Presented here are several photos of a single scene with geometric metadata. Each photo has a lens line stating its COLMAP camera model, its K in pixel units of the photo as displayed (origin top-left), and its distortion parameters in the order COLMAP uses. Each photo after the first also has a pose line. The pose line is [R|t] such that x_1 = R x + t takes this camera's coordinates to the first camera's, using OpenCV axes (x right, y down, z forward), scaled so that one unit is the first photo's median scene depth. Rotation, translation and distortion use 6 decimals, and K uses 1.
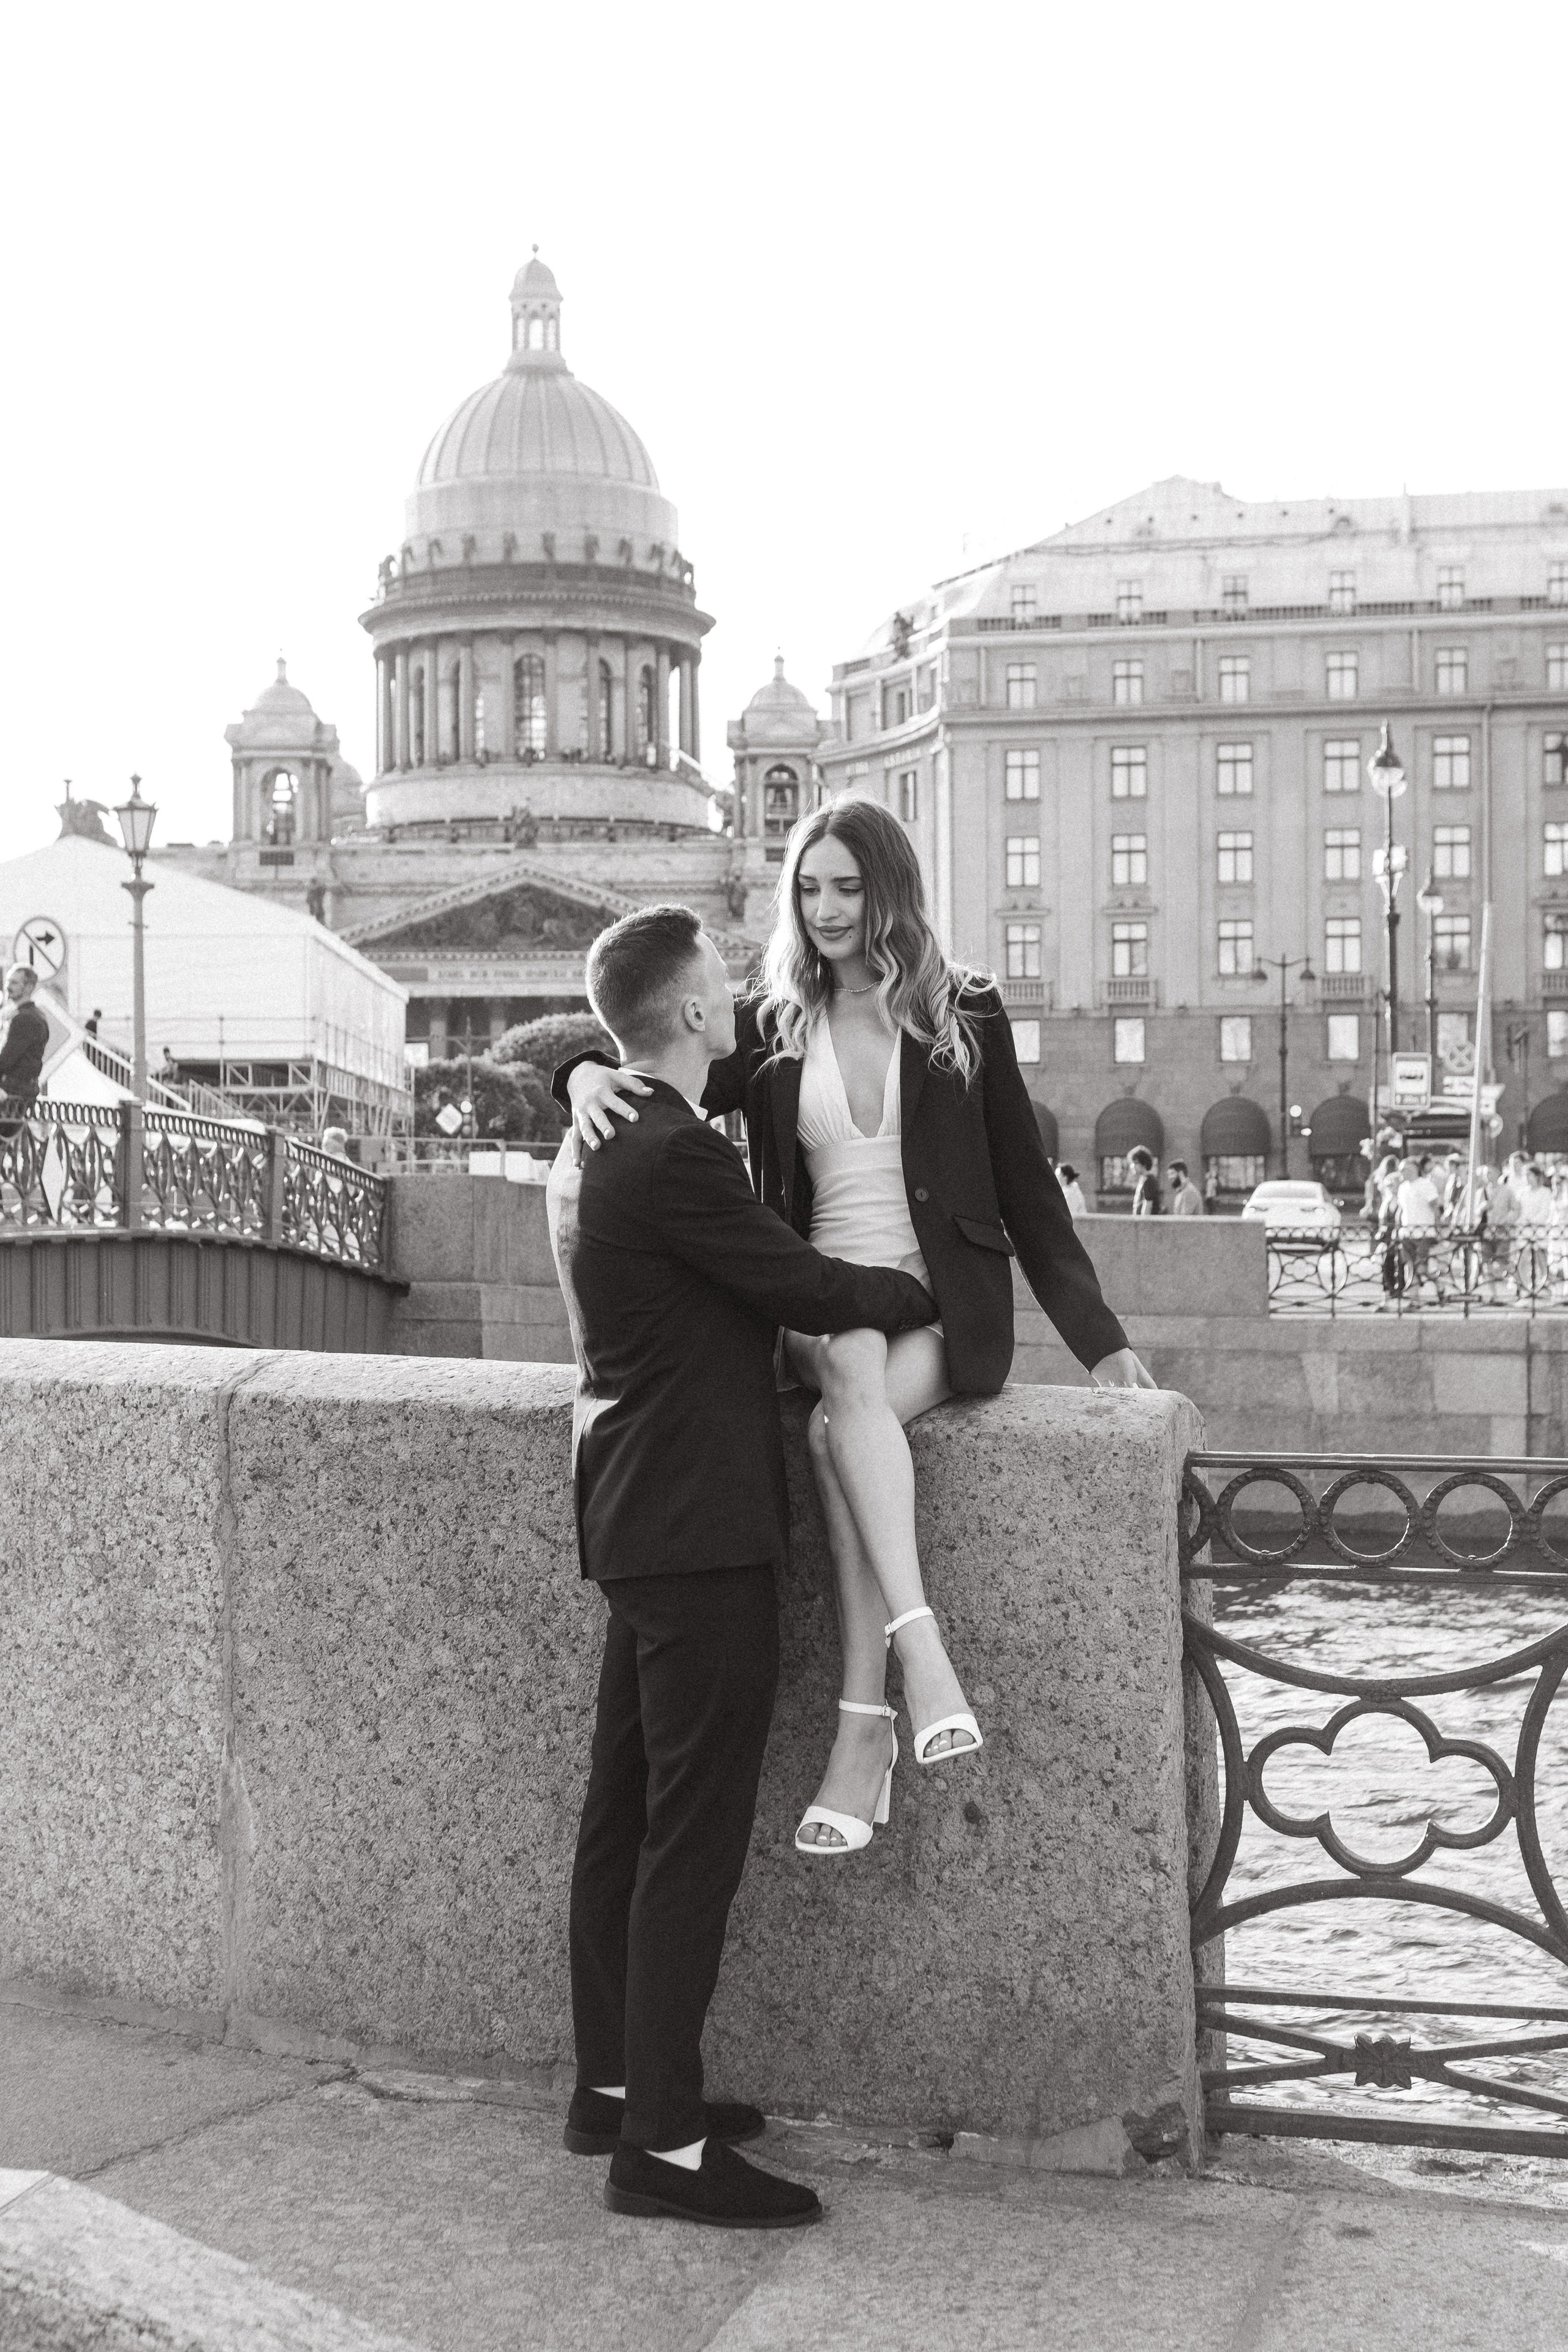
lens RADIAL K [[3286.7, 0, 927.3], [0, 3286.7, 1099.3], [0, 0, 1]] dist [-0.004670, 0.002937]
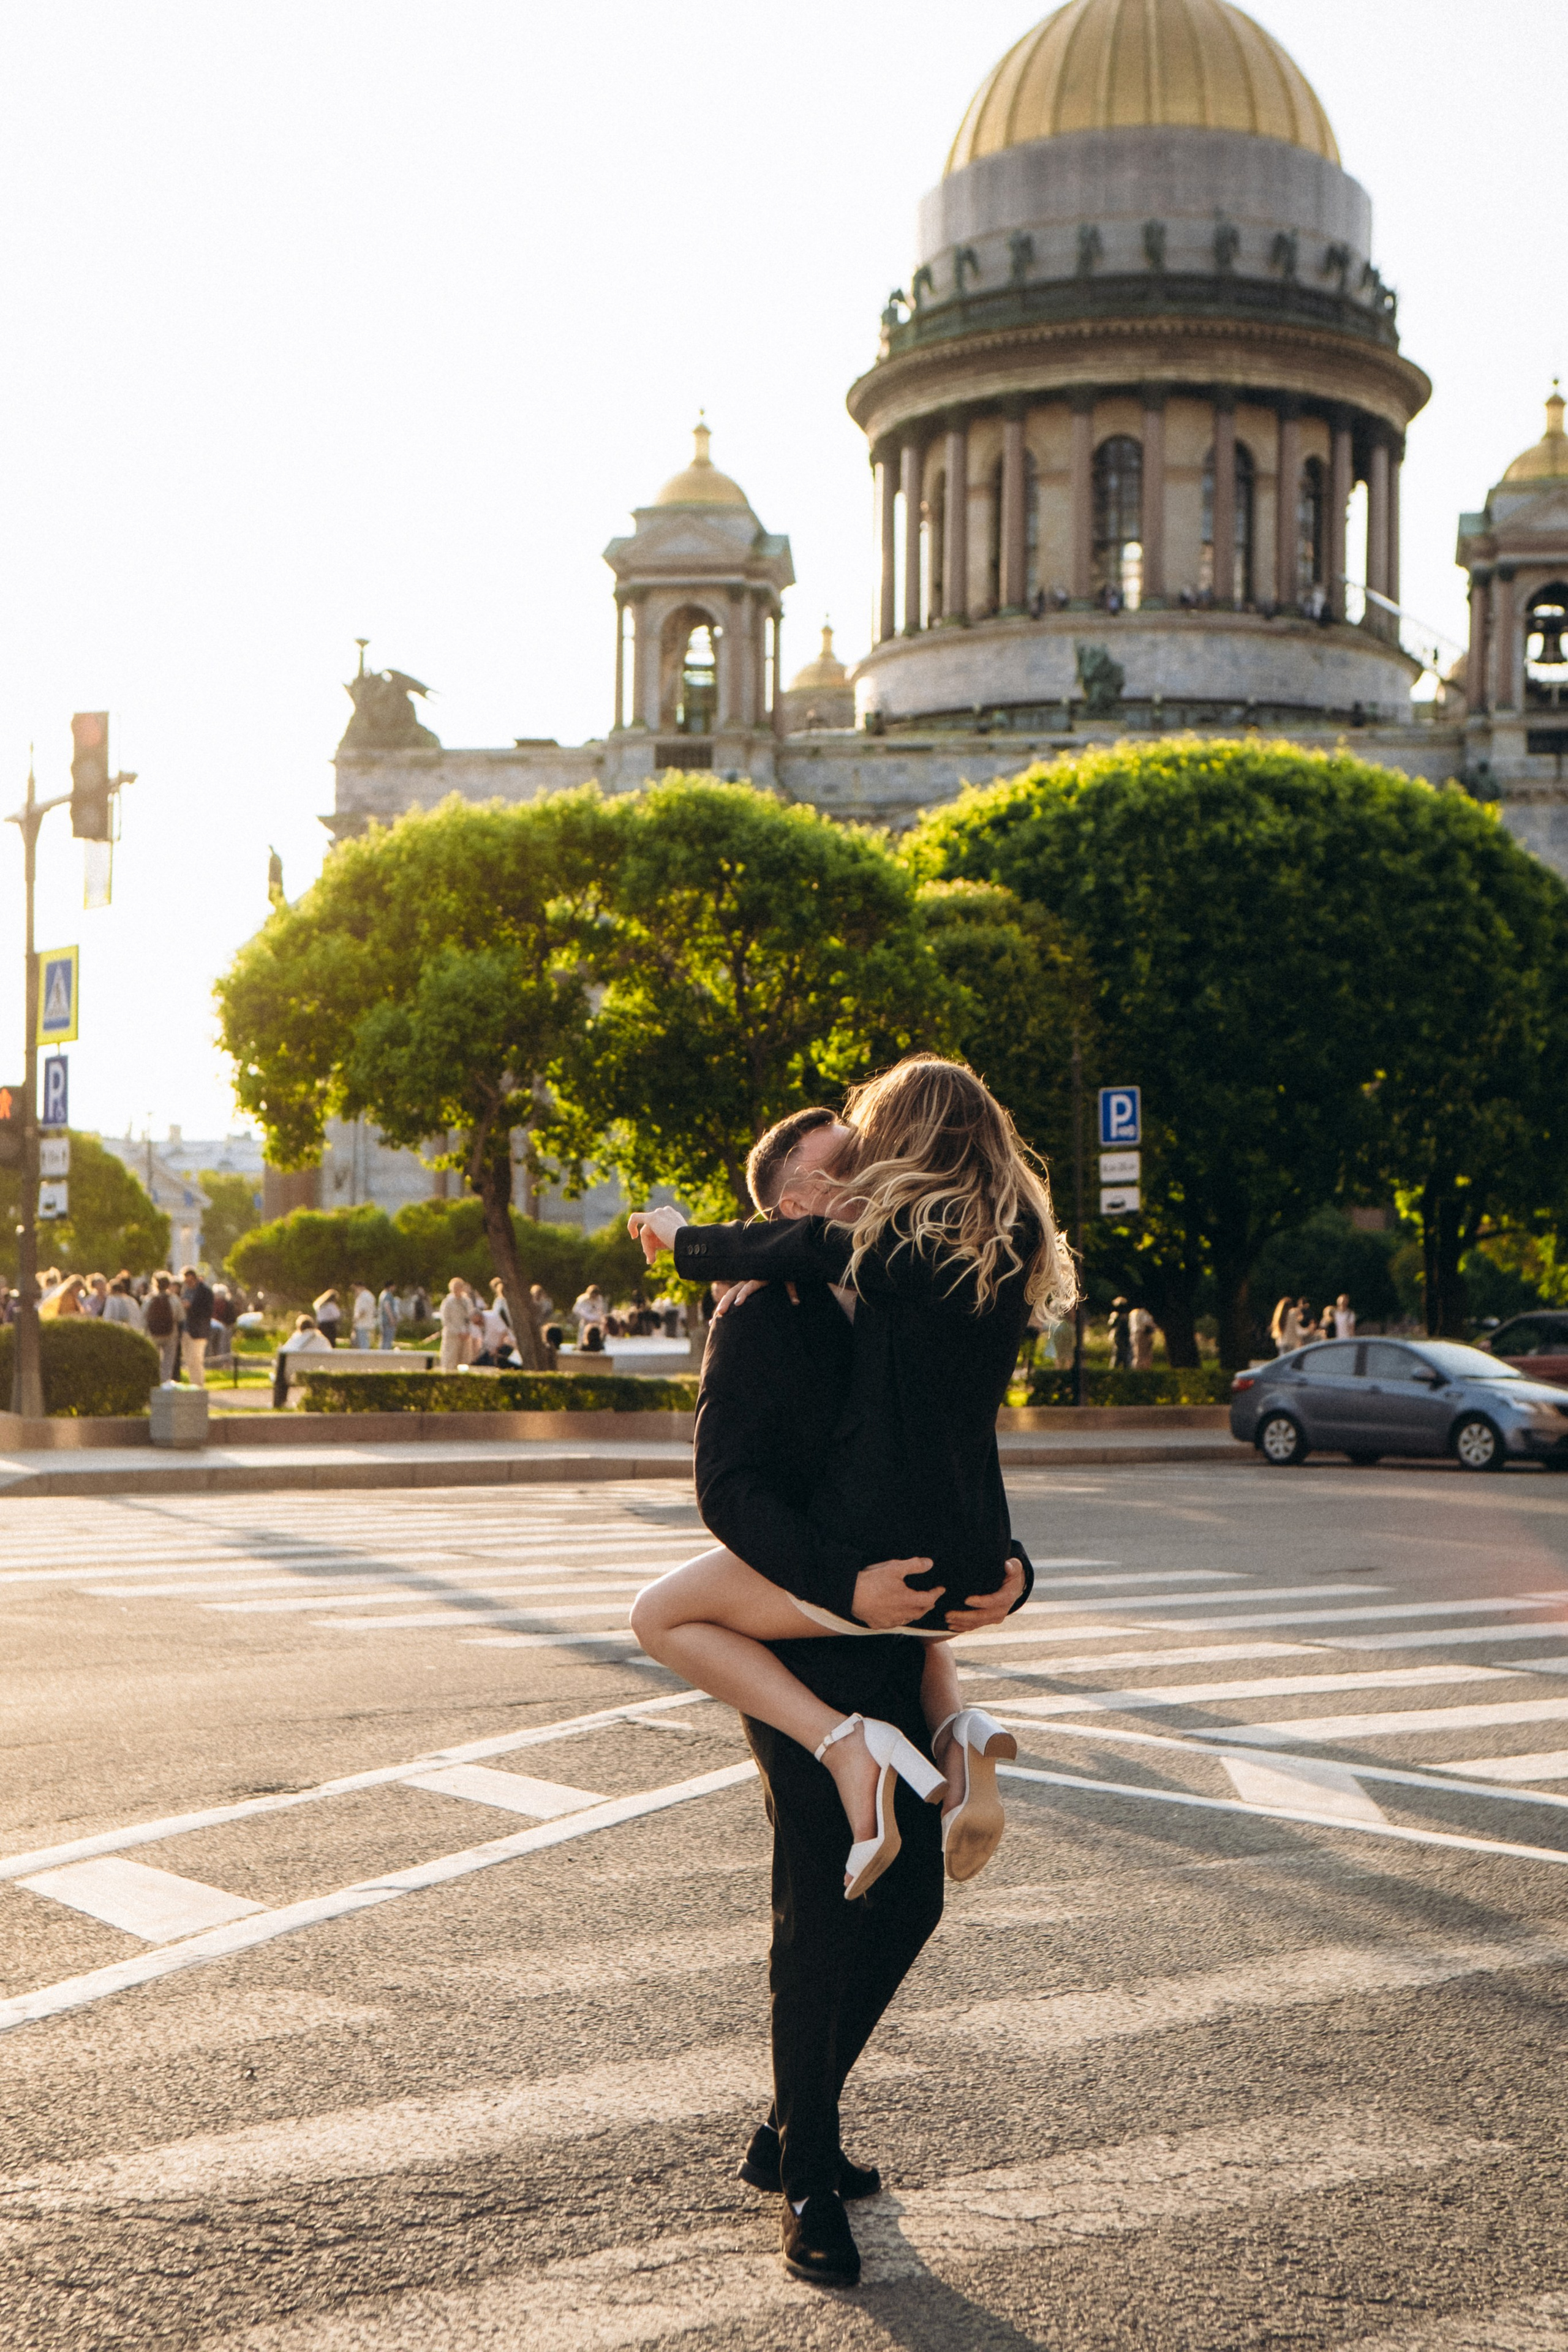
lens RADIAL K [[3193.1, 0, 771.7], [0, 3193.1, 1188.0], [0, 0, 1]] dist [0.056290, 0.434924]
pose [[0.971648, 0.012281, -0.236113, -0.043776], [-0.016001, 0.999776, -0.013846, 0.012465], [0.235890, 0.017231, 0.971627, 0.432233]]
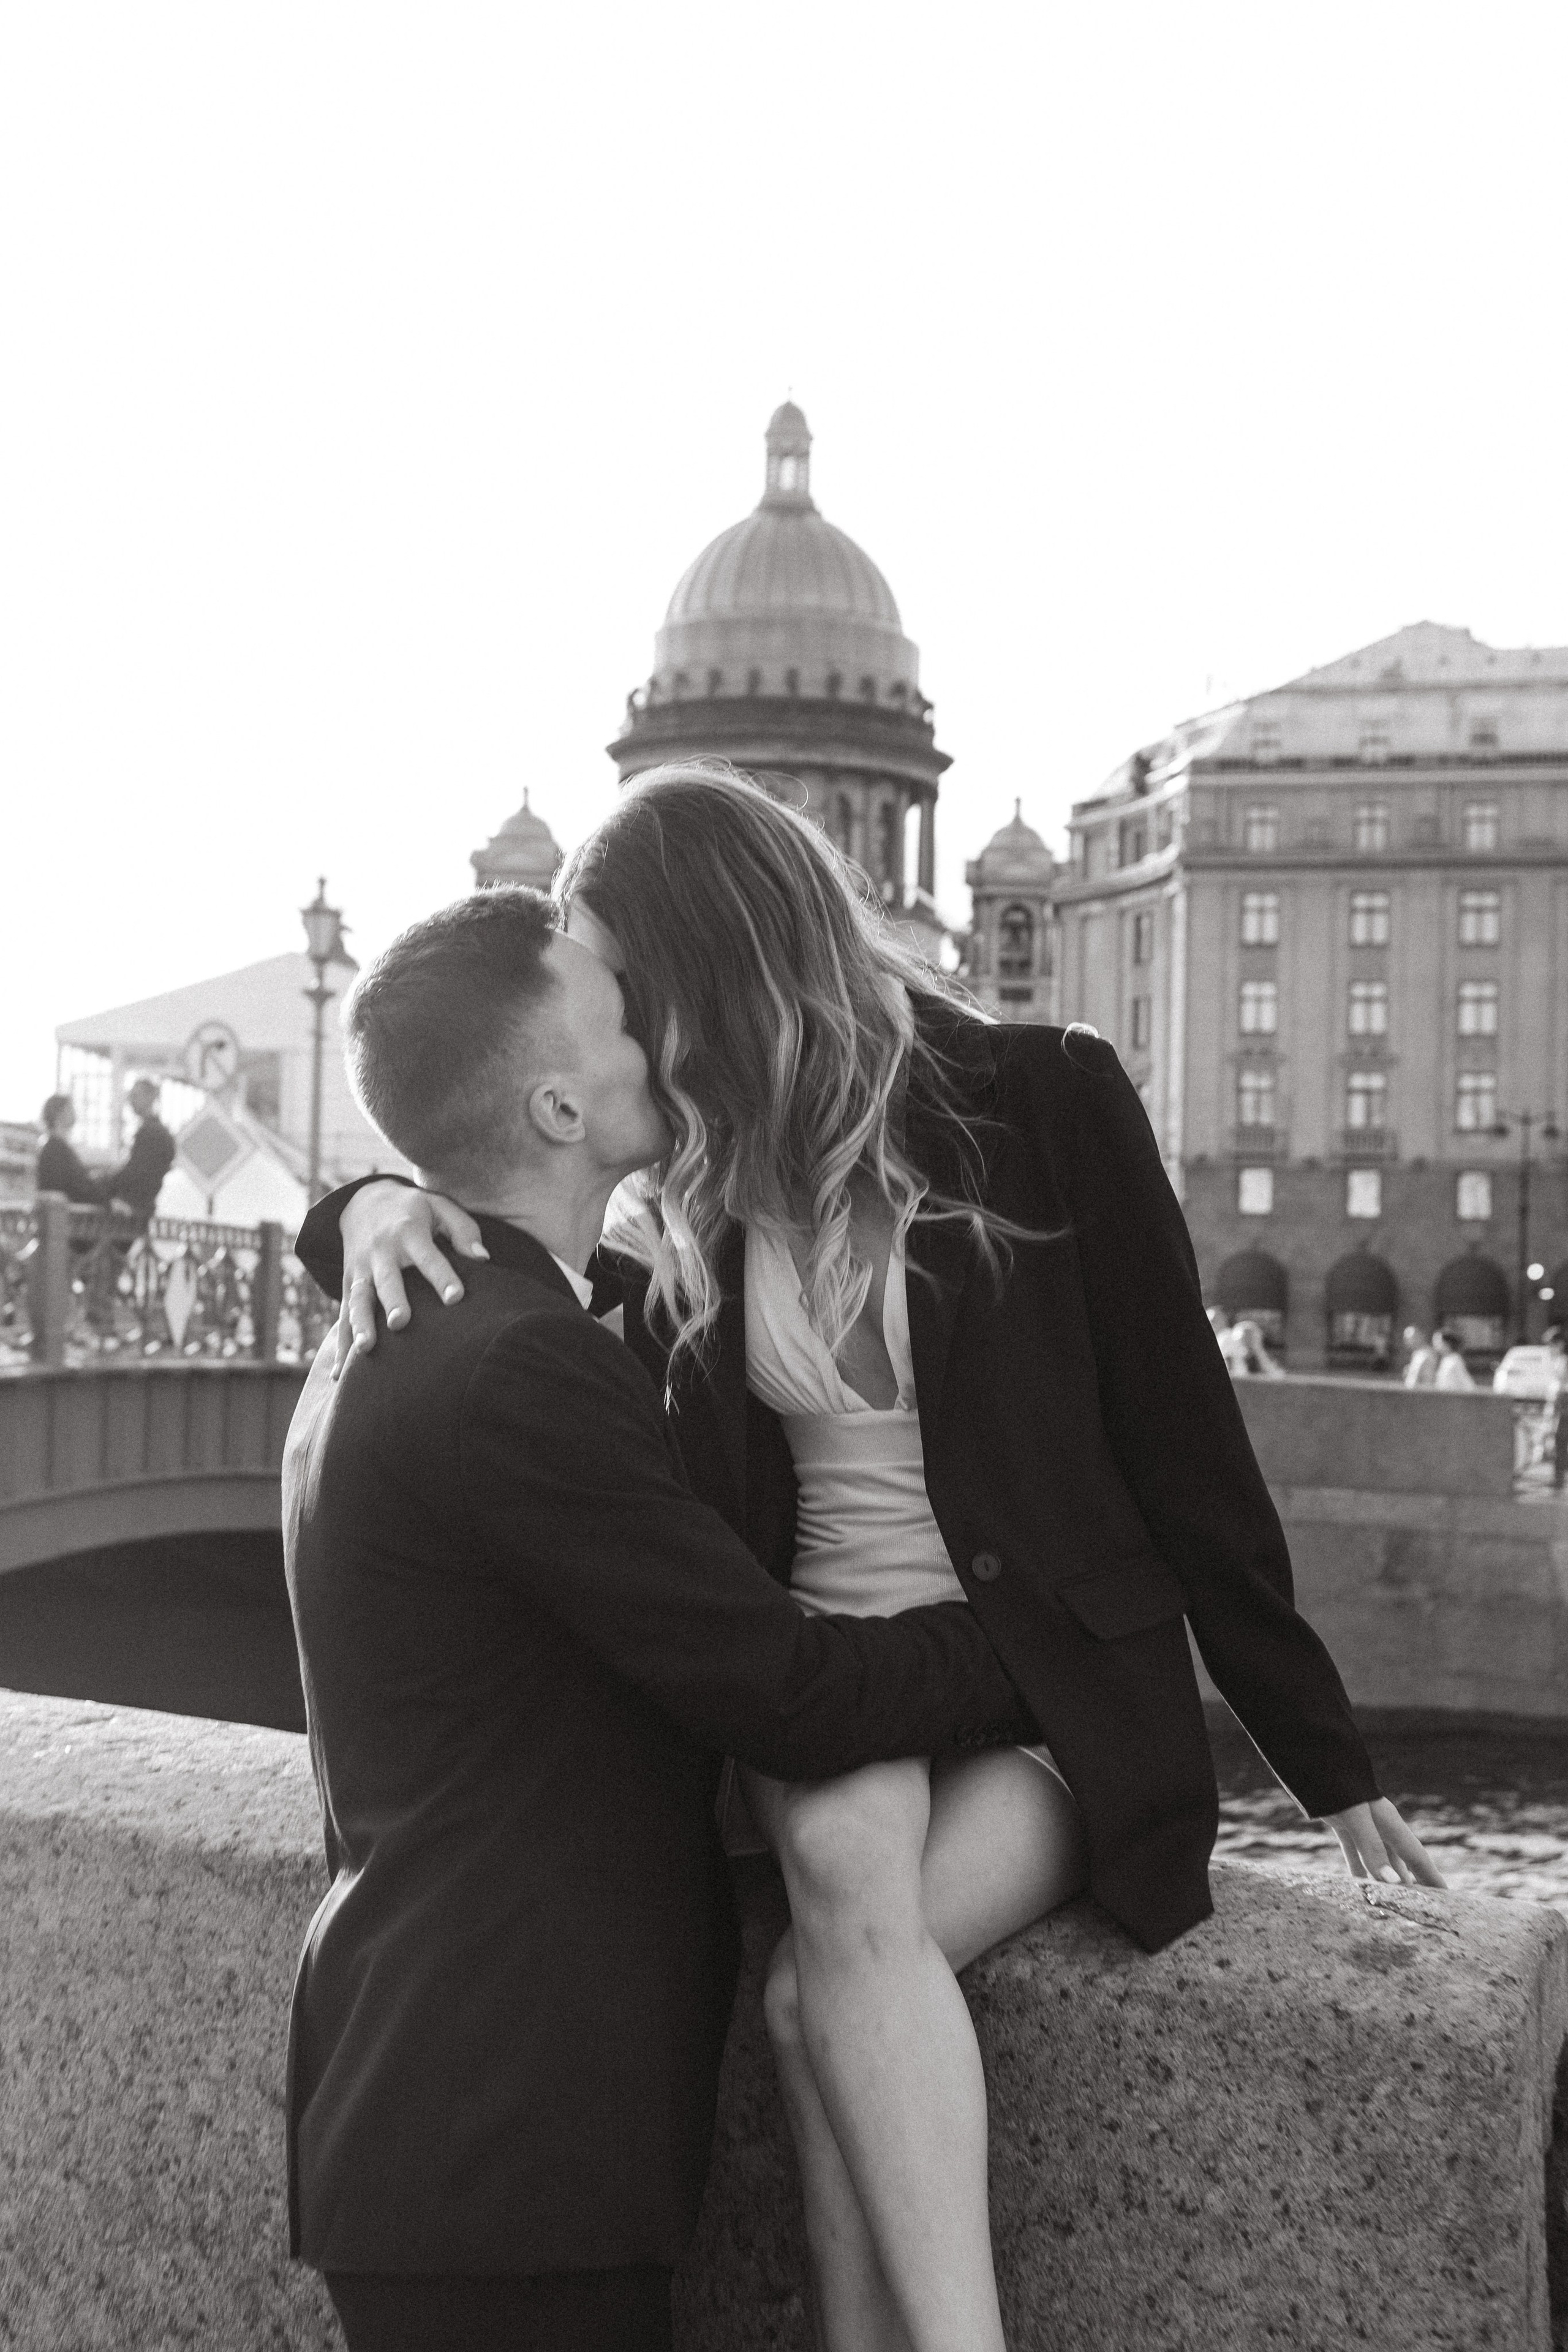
lens RADIAL K [[3261.9, 0, 785.9], [0, 3261.9, 1176.6], [0, 0, 1]] dist [0.034201, 0.572254]
pose [[0.993078, 0.032485, -0.112879, 0.000363], [-0.034608, 0.999258, -0.016895, -0.000172], [0.112246, 0.020685, 0.993465, 0.011370]]
